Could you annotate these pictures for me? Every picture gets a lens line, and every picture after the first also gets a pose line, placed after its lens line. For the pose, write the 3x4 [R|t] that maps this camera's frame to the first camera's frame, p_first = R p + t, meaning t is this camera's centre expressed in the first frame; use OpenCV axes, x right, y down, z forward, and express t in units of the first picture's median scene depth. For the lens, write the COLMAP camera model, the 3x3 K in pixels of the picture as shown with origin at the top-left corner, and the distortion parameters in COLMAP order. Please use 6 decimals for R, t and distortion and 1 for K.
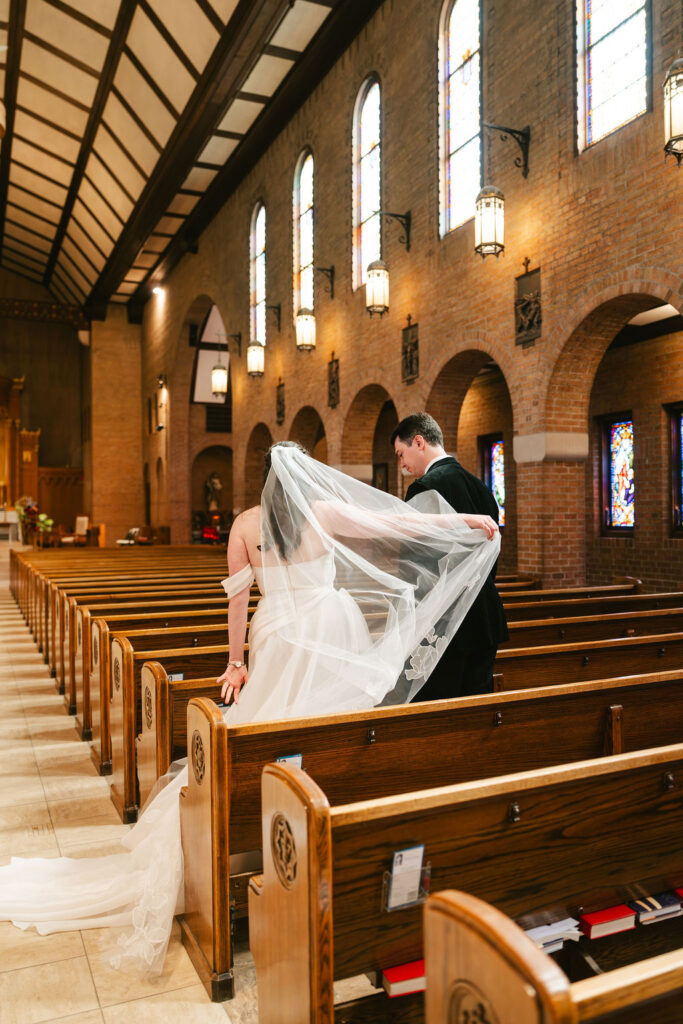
lens RADIAL K [[815.3, 0, 343.3], [0, 815.3, 507.2], [0, 0, 1]] dist [-0.006778, 0.007607]
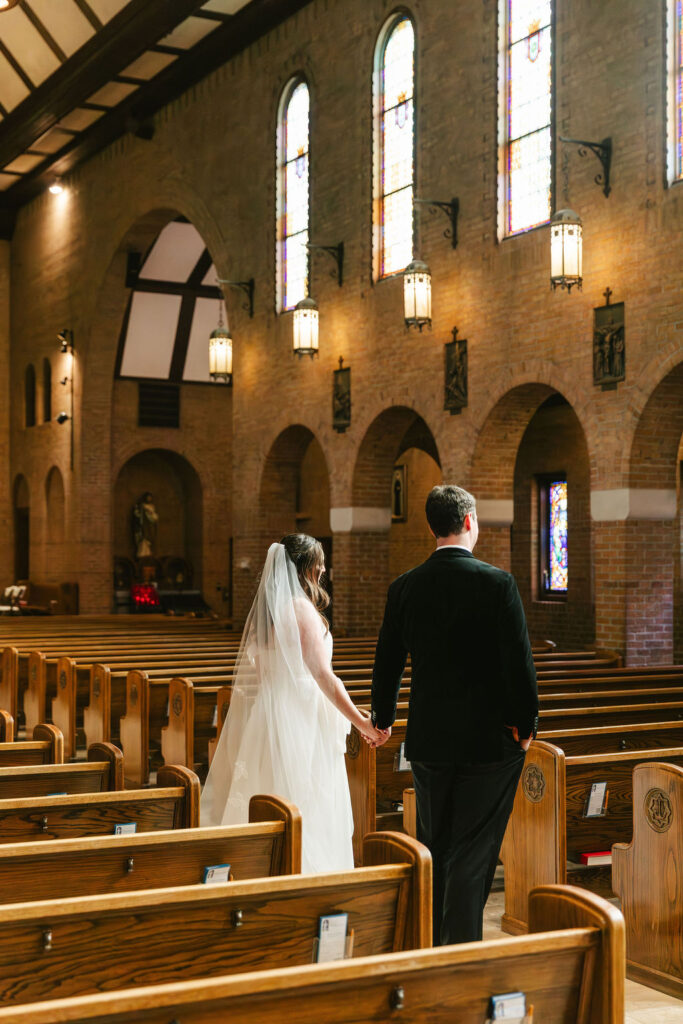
lens RADIAL K [[1472.5, 0, 339.4], [0, 1472.5, 517.5], [0, 0, 1]] dist [0.001999, 0.000000]
pose [[0.996952, 0.010521, 0.077300, -0.165162], [-0.009291, 0.999825, -0.016244, -0.014122], [-0.077457, 0.015477, 0.996876, -0.151314]]
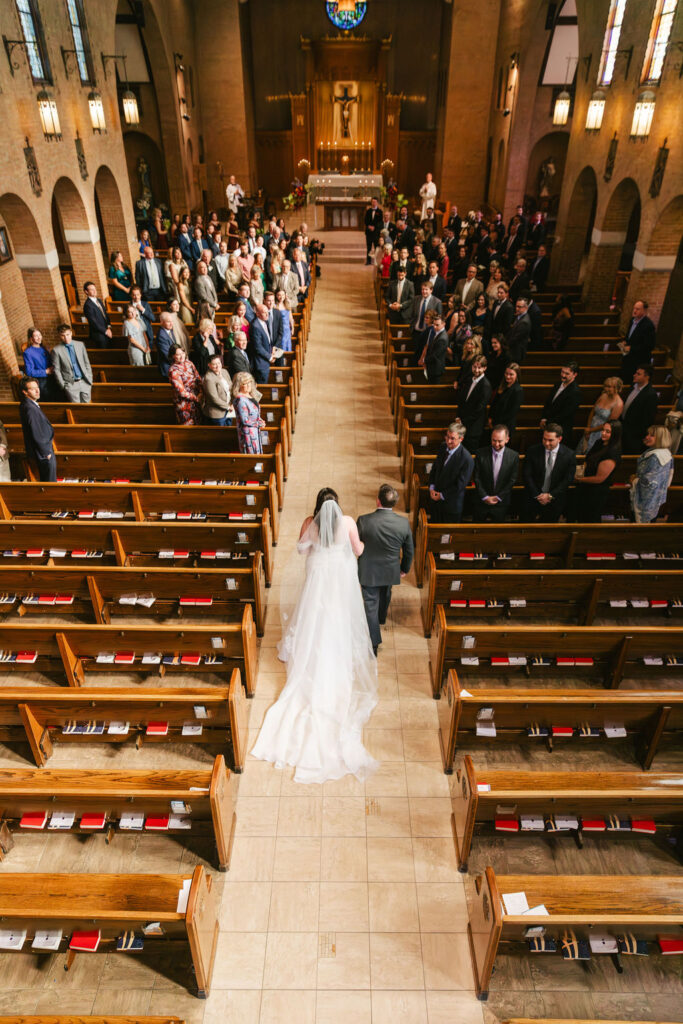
lens RADIAL K [[671.9, 0, 342.6], [0, 671.9, 509.9], [0, 0, 1]] dist [0.027341, -0.005903]
pose [[0.909674, 0.226132, -0.348365, 0.018203], [-0.004198, 0.843743, 0.536731, -0.214587], [0.415303, -0.486788, 0.768480, -0.068416]]
